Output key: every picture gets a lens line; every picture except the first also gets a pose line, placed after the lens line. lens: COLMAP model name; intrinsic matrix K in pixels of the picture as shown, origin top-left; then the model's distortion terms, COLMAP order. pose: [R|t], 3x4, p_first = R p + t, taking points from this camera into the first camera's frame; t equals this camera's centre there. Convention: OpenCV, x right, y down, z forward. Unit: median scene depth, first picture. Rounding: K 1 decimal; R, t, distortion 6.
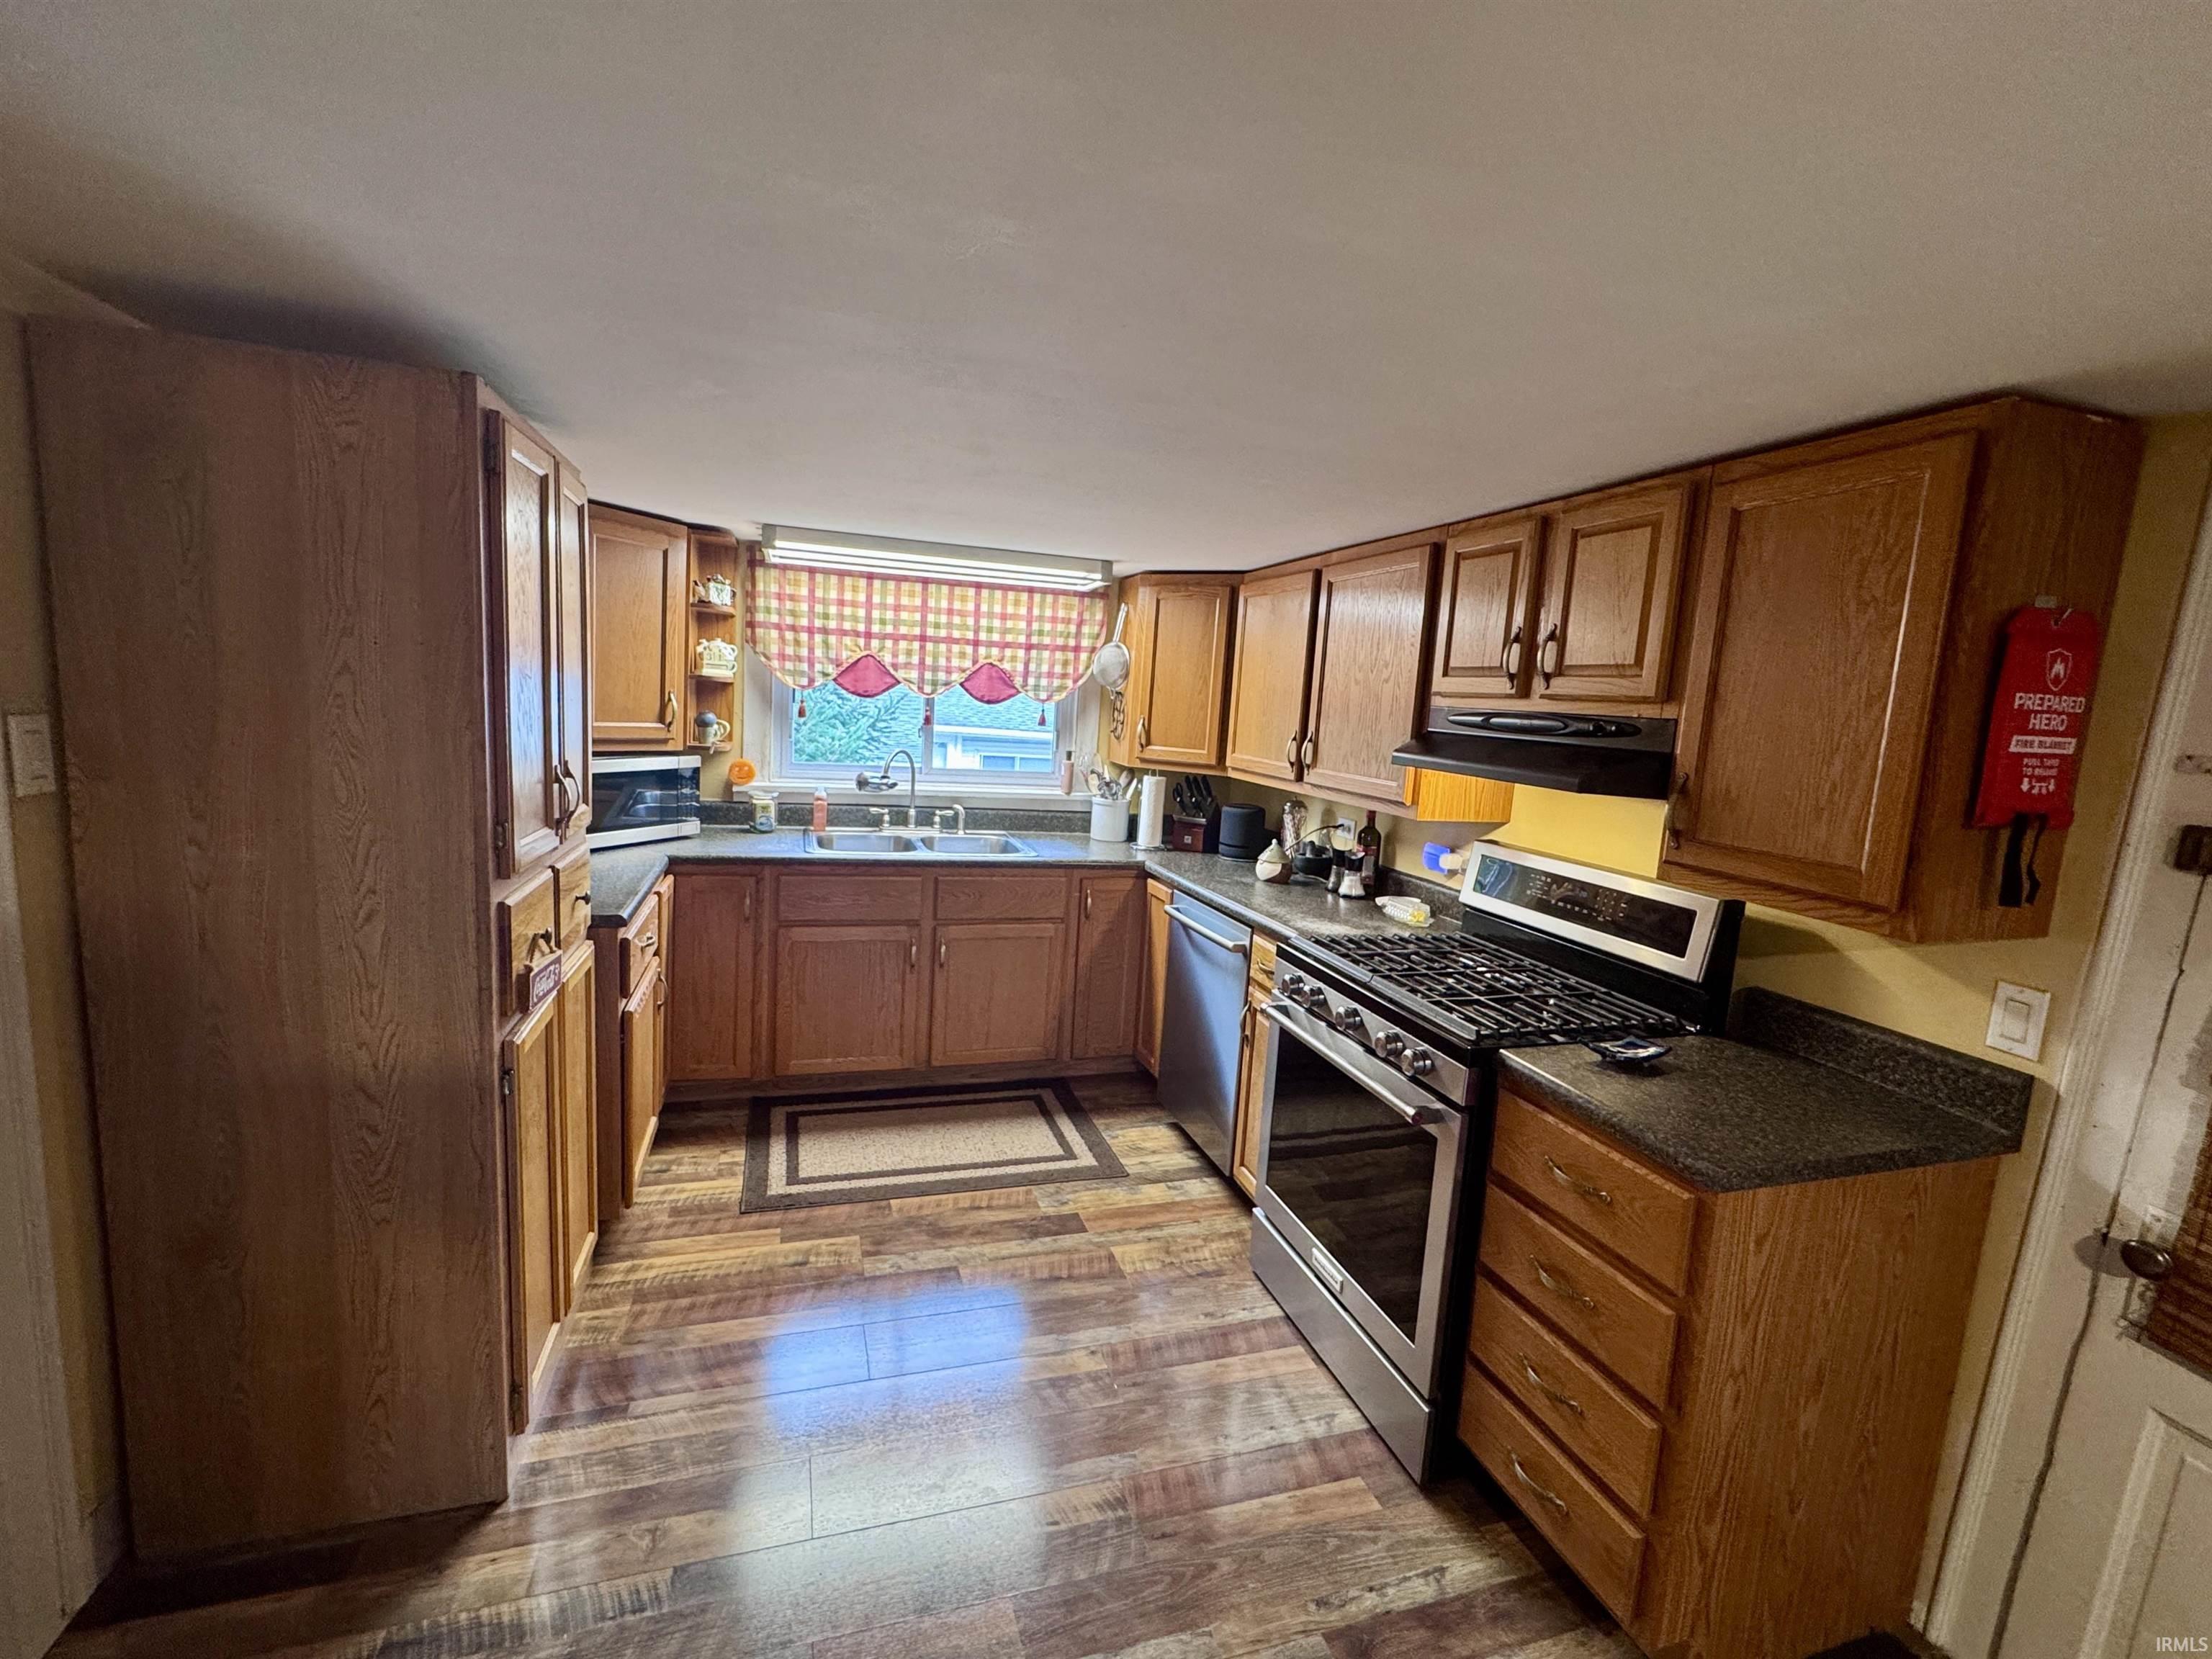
lens RADIAL K [[884.7, 0, 1104.6], [0, 884.7, 827.1], [0, 0, 1]] dist [-0.001221, -0.000290]
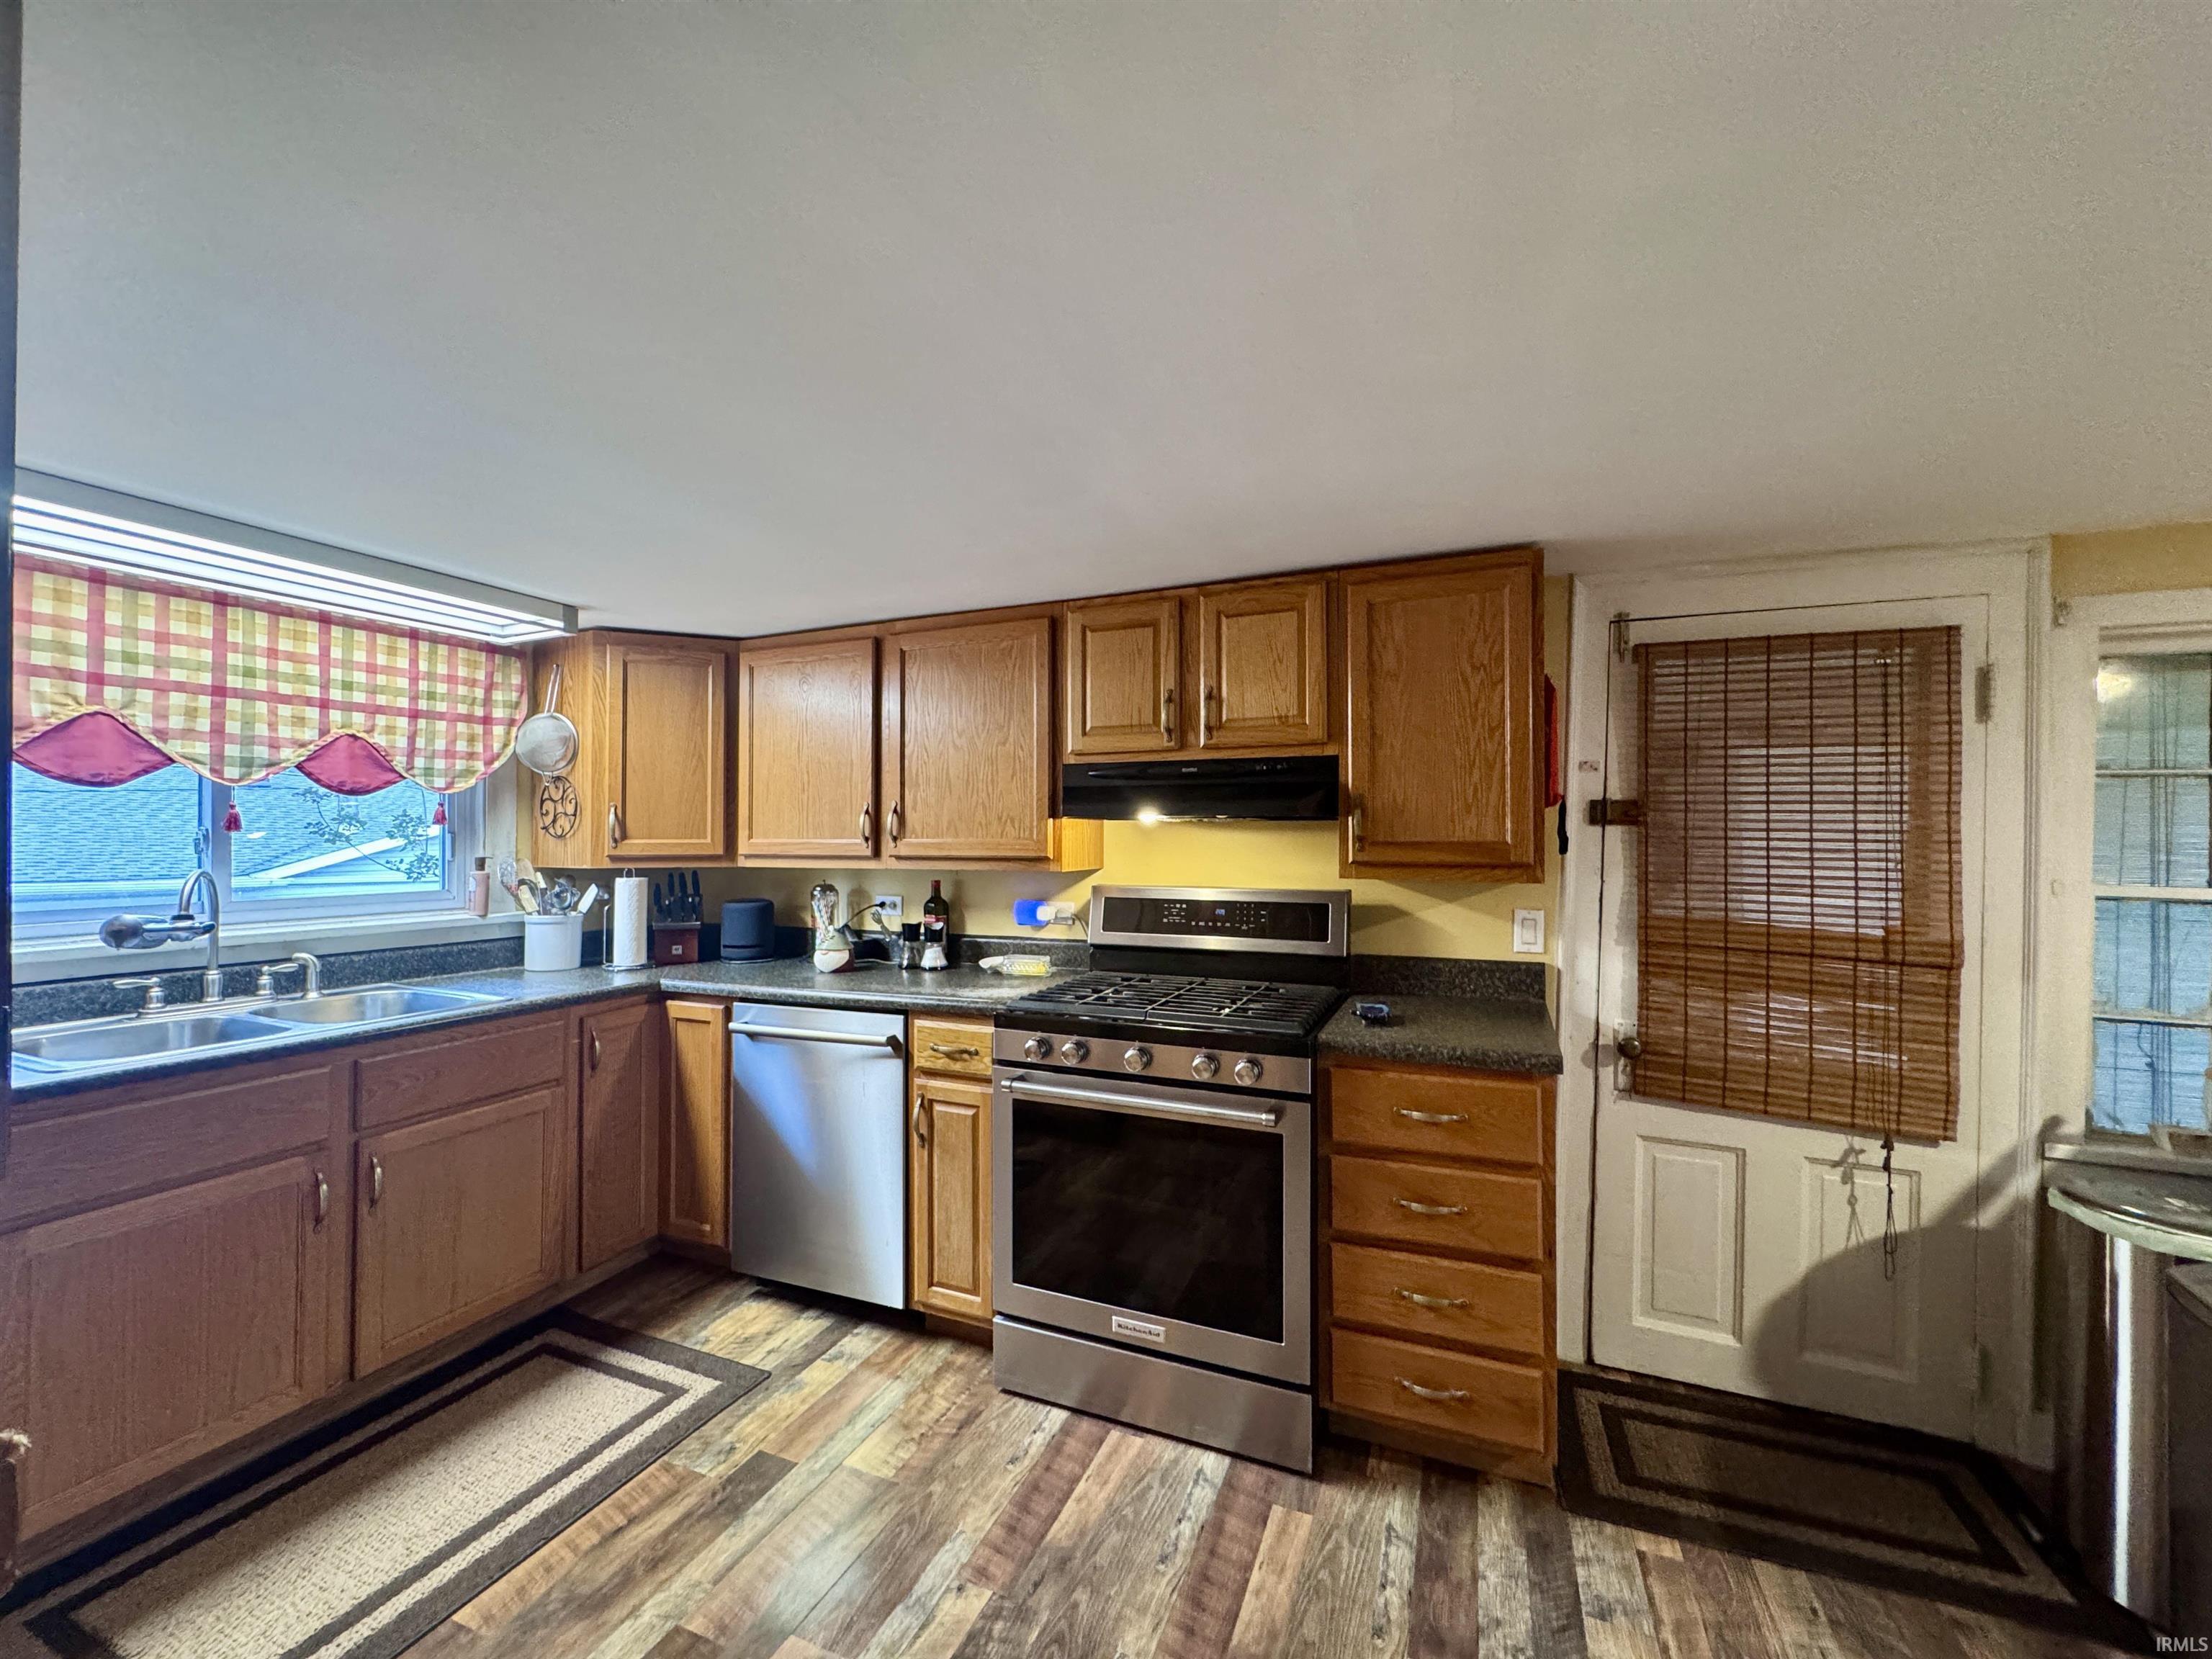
lens RADIAL K [[842.2, 0, 1103.0], [0, 842.2, 832.4], [0, 0, 1]] dist [-0.002286, 0.000067]
pose [[0.684452, -0.062438, 0.726379, -0.223847], [0.143173, 0.988437, -0.049945, 0.002103], [-0.714861, 0.138183, 0.685477, 0.175806]]
